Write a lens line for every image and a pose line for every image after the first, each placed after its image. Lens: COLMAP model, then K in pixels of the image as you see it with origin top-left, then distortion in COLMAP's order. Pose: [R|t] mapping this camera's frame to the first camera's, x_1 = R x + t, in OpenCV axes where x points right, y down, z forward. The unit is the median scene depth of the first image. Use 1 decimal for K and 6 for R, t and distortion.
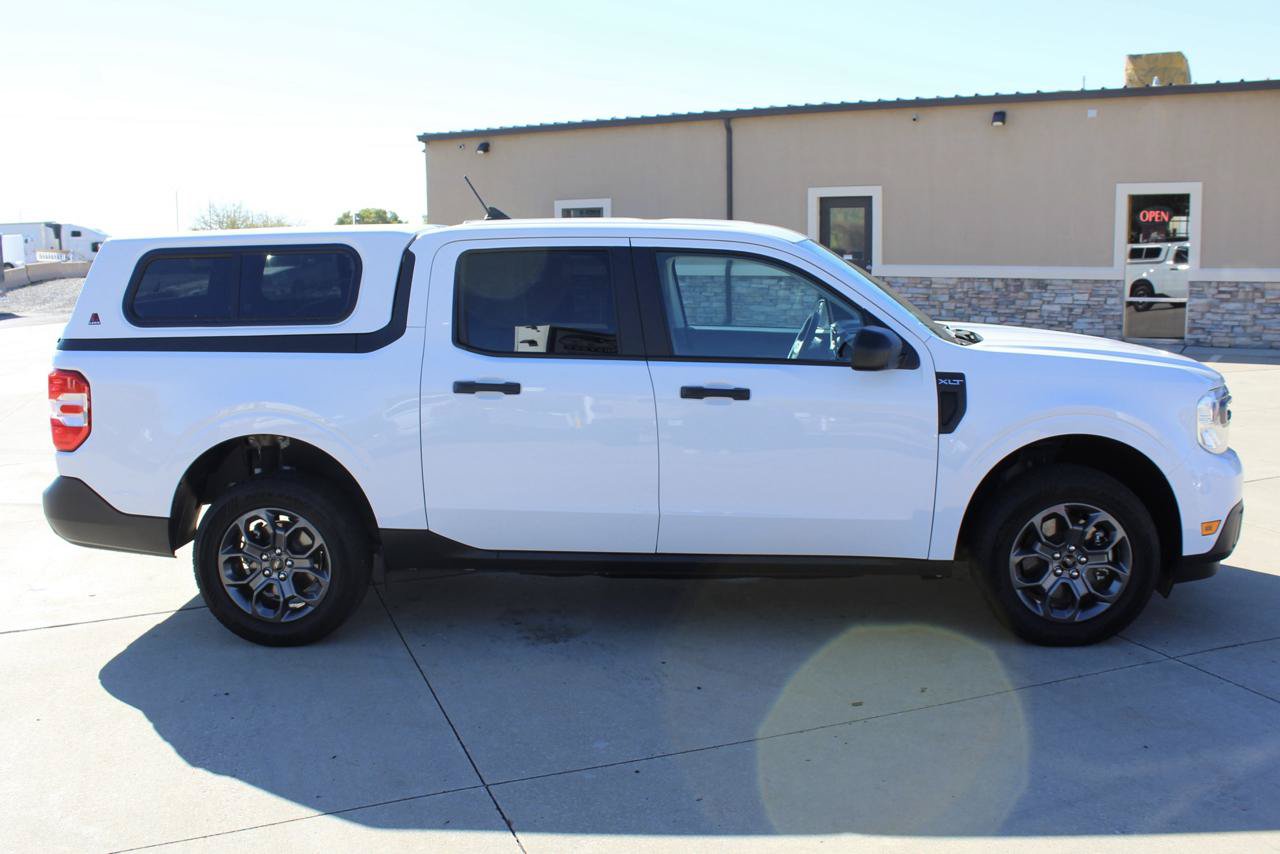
lens RADIAL K [[1197.9, 0, 538.0], [0, 1197.9, 458.0], [0, 0, 1]] dist [-0.115390, 0.031949]
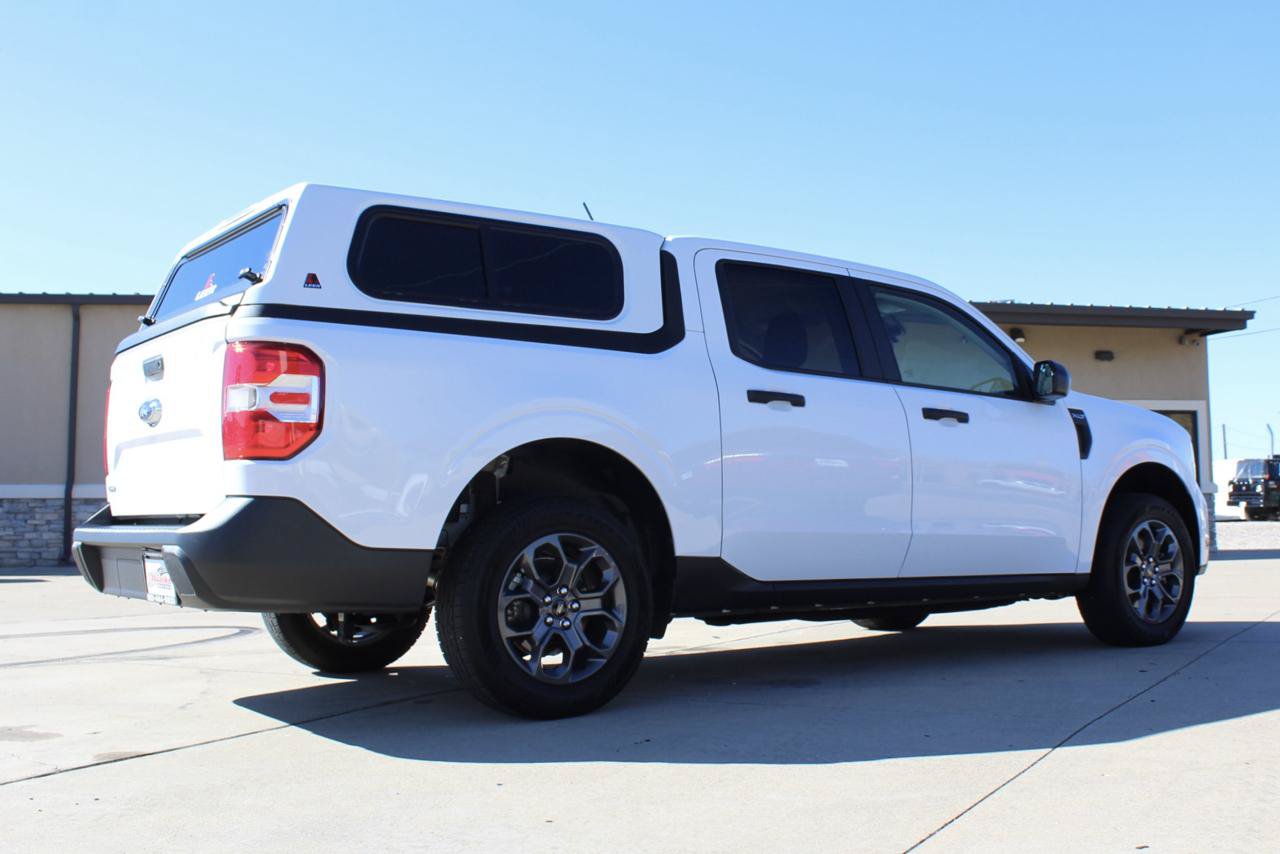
lens RADIAL K [[1461.1, 0, 670.2], [0, 1461.1, 423.0], [0, 0, 1]] dist [-0.138359, 0.045319]
pose [[0.721589, 0.070522, 0.688721, -0.835320], [0.110521, 0.970307, -0.215151, 0.184853], [-0.683444, 0.231368, 0.692368, 0.256947]]
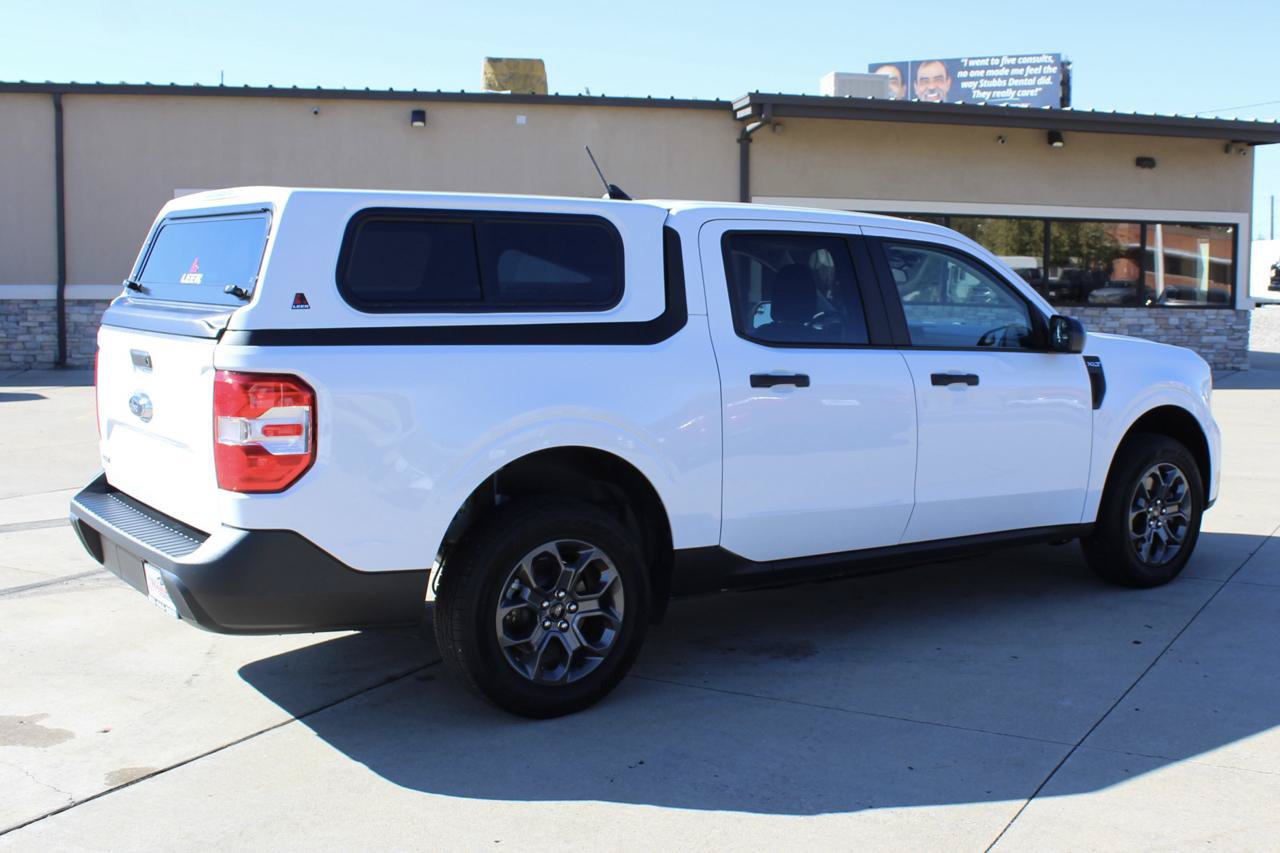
lens RADIAL K [[1517.1, 0, 702.1], [0, 1517.1, 483.5], [0, 0, 1]] dist [-0.135367, 0.040333]
pose [[0.716458, -0.067568, 0.694350, -0.844121], [0.095133, 0.995464, -0.001293, 0.014606], [-0.691113, 0.066982, 0.719636, 0.200919]]
